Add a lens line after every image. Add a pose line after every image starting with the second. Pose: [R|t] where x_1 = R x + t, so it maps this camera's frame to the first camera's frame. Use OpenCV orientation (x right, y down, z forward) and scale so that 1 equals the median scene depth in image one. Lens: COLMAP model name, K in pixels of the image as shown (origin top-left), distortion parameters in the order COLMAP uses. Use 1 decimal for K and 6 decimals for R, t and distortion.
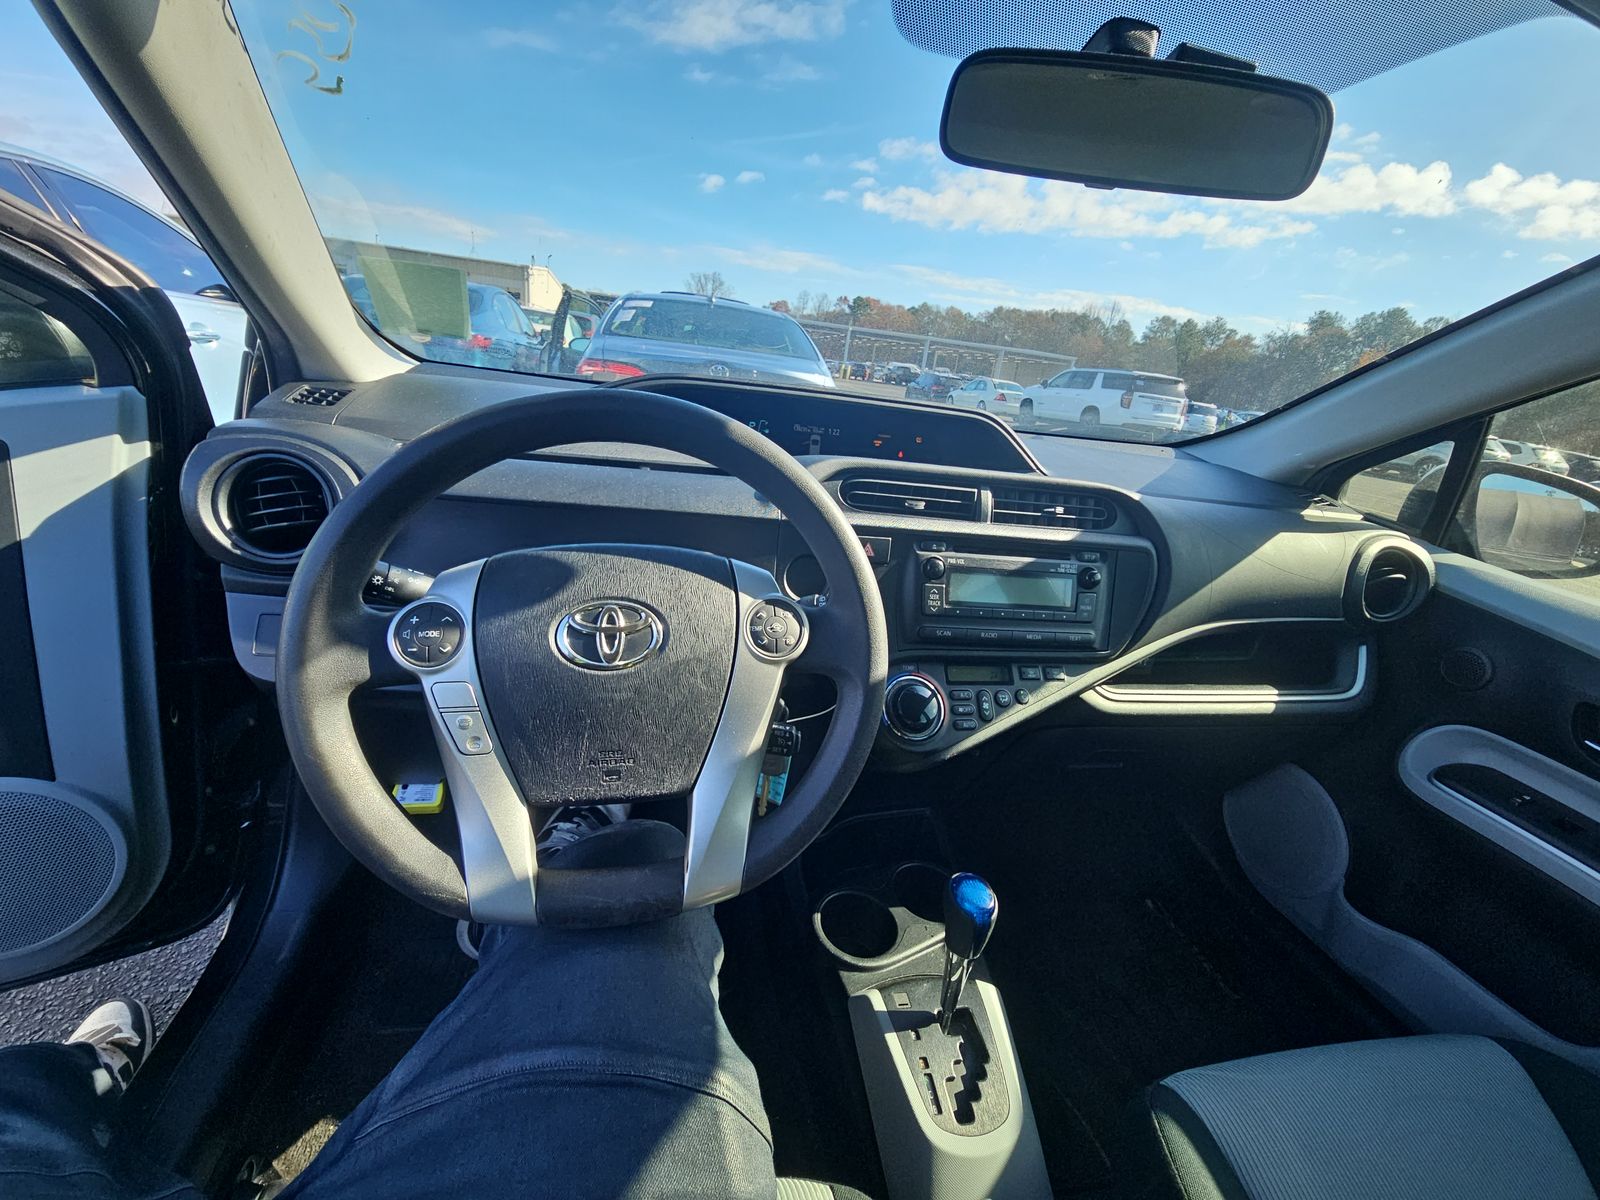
lens RADIAL K [[647.5, 0, 796.3], [0, 647.5, 593.1], [0, 0, 1]] dist [0.003907, -0.006215]
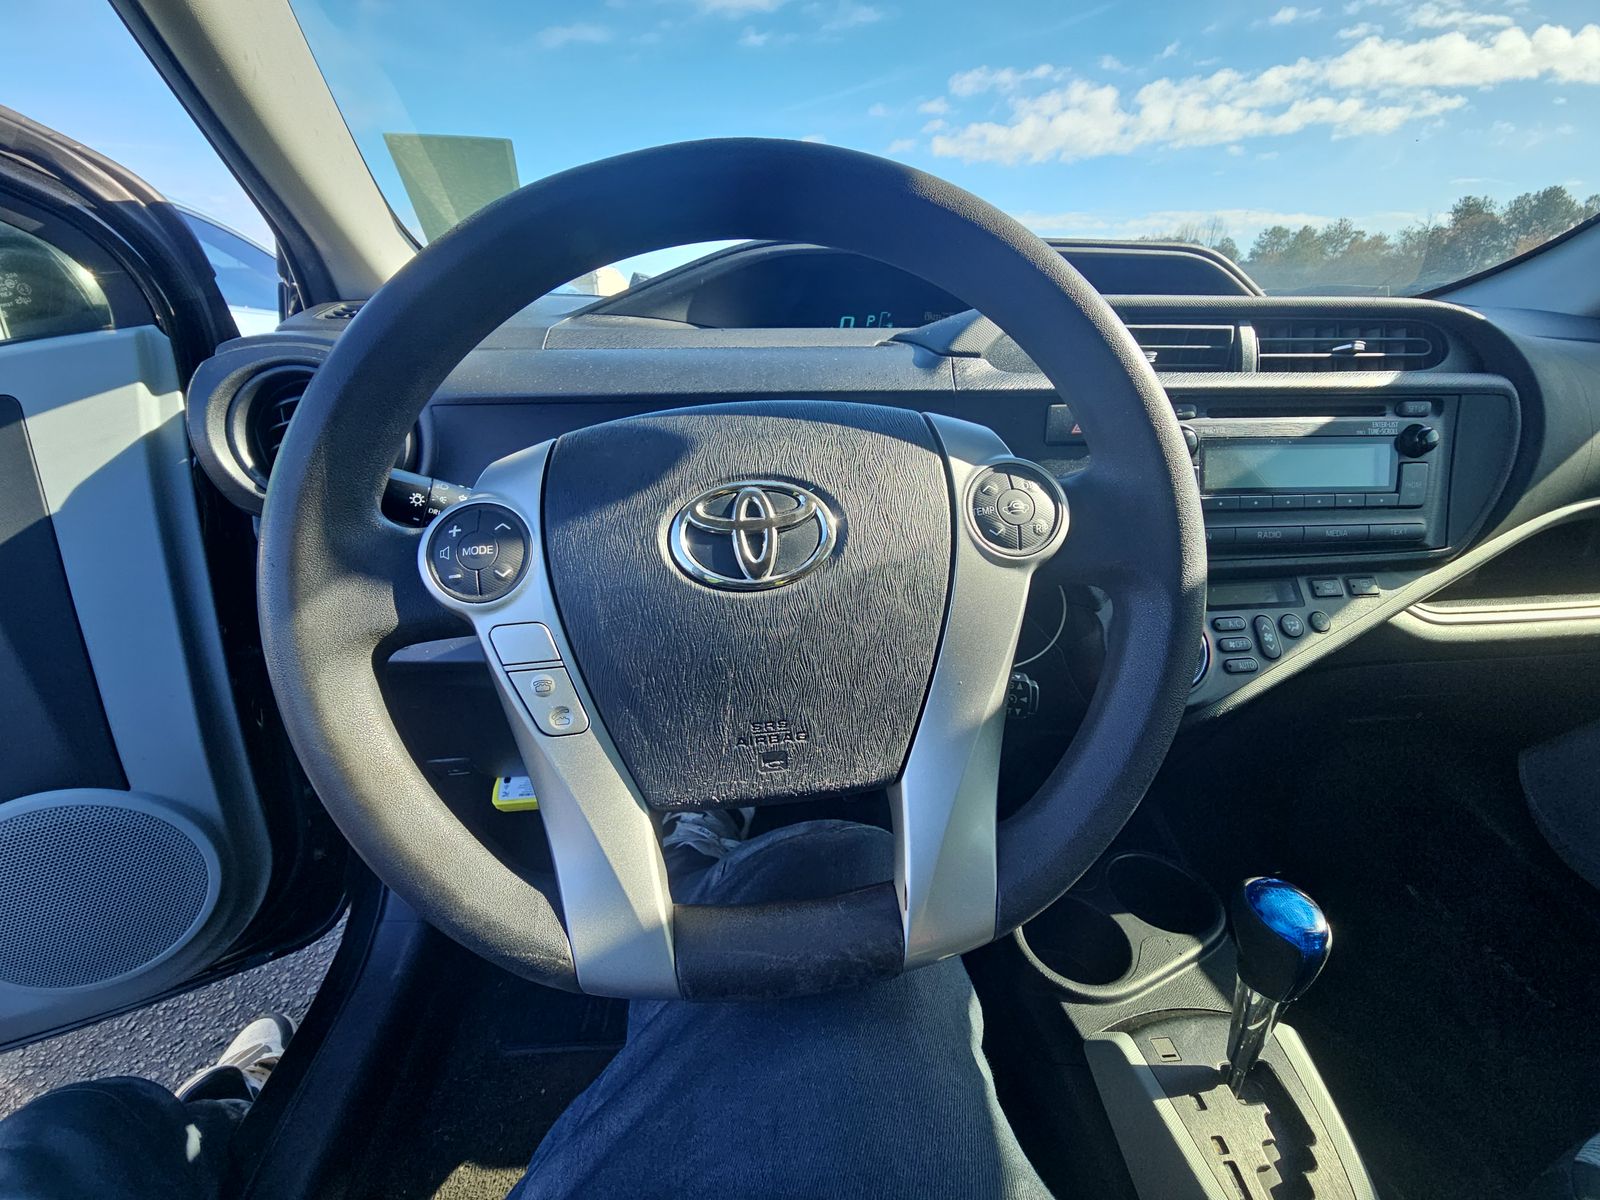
lens RADIAL K [[645.3, 0, 800.0], [0, 645.3, 600.0], [0, 0, 1]] dist [0.002265, -0.003493]
pose [[0.988819, -0.071218, -0.131012, -0.113218], [0.076988, 0.996249, 0.039513, 0.071451], [0.127706, -0.049157, 0.990593, 0.266527]]
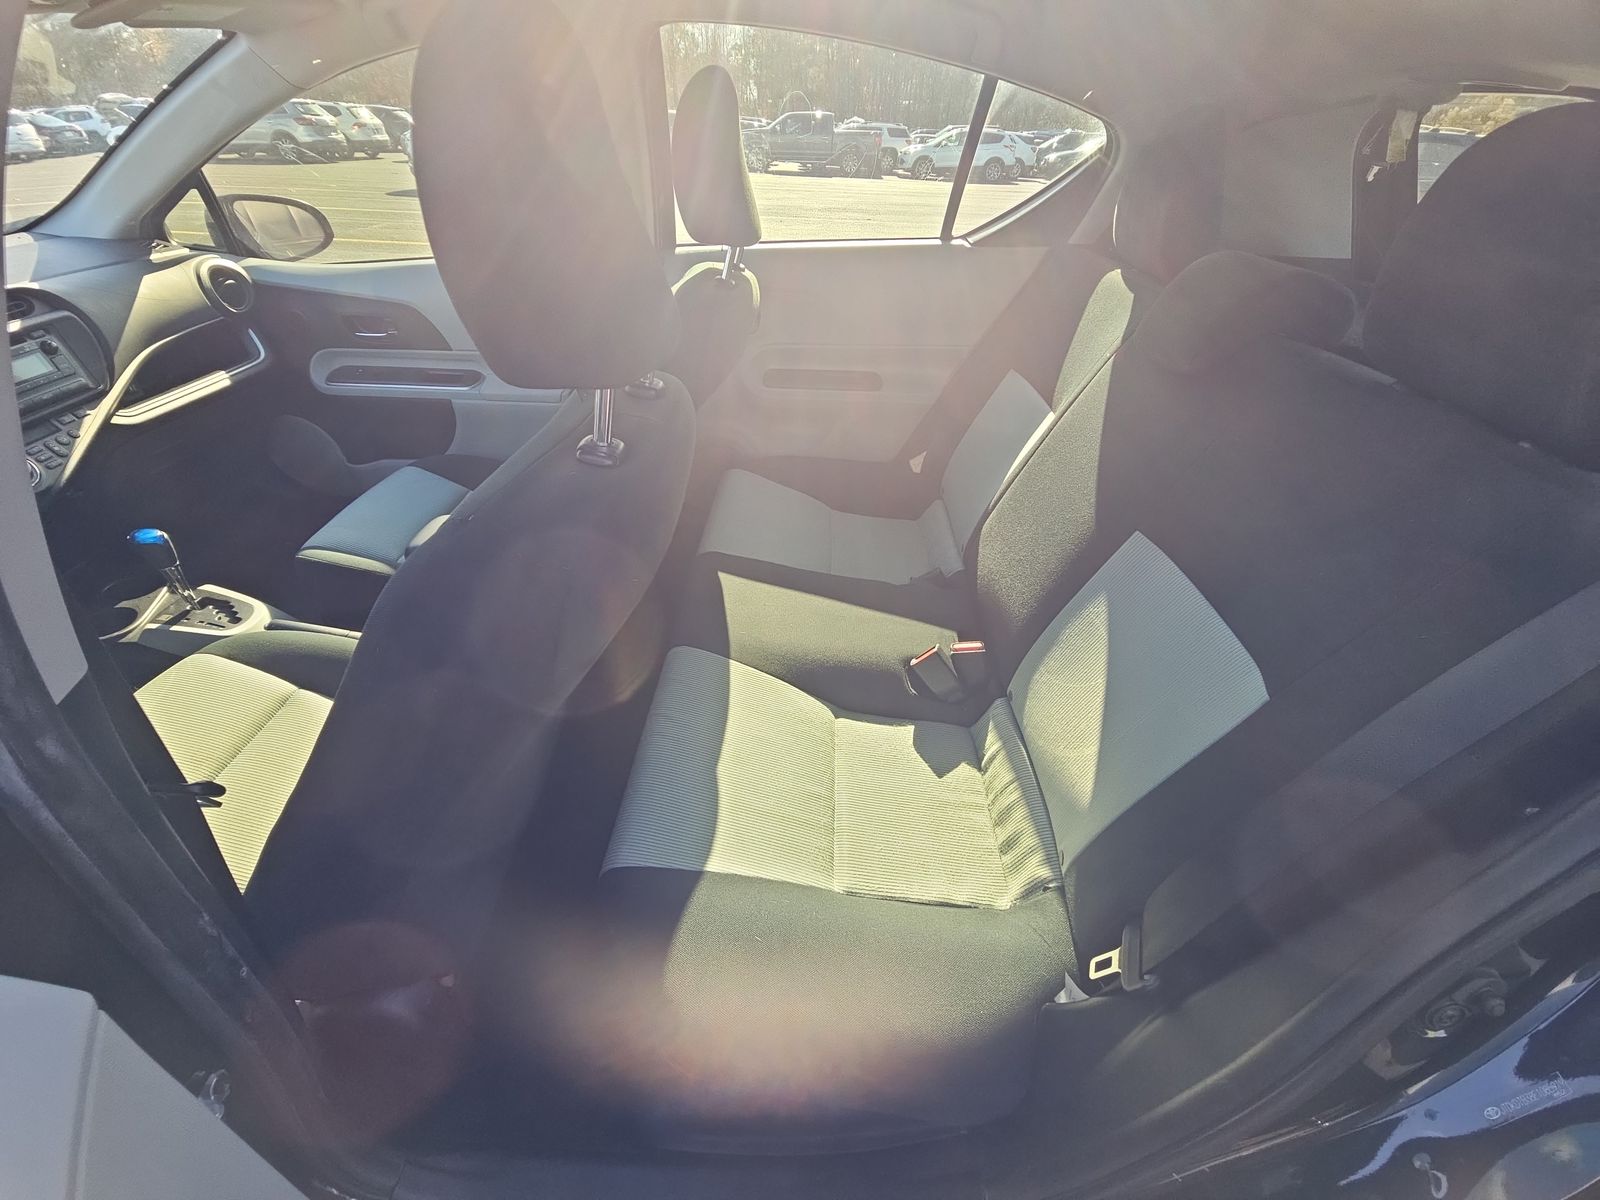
lens RADIAL K [[640.7, 0, 790.8], [0, 640.7, 605.4], [0, 0, 1]] dist [0.019443, -0.017377]
pose [[0.232390, -0.658792, 0.715534, -0.682968], [0.319280, 0.746578, 0.583679, 0.129393], [-0.918725, 0.092814, 0.383836, -1.258179]]
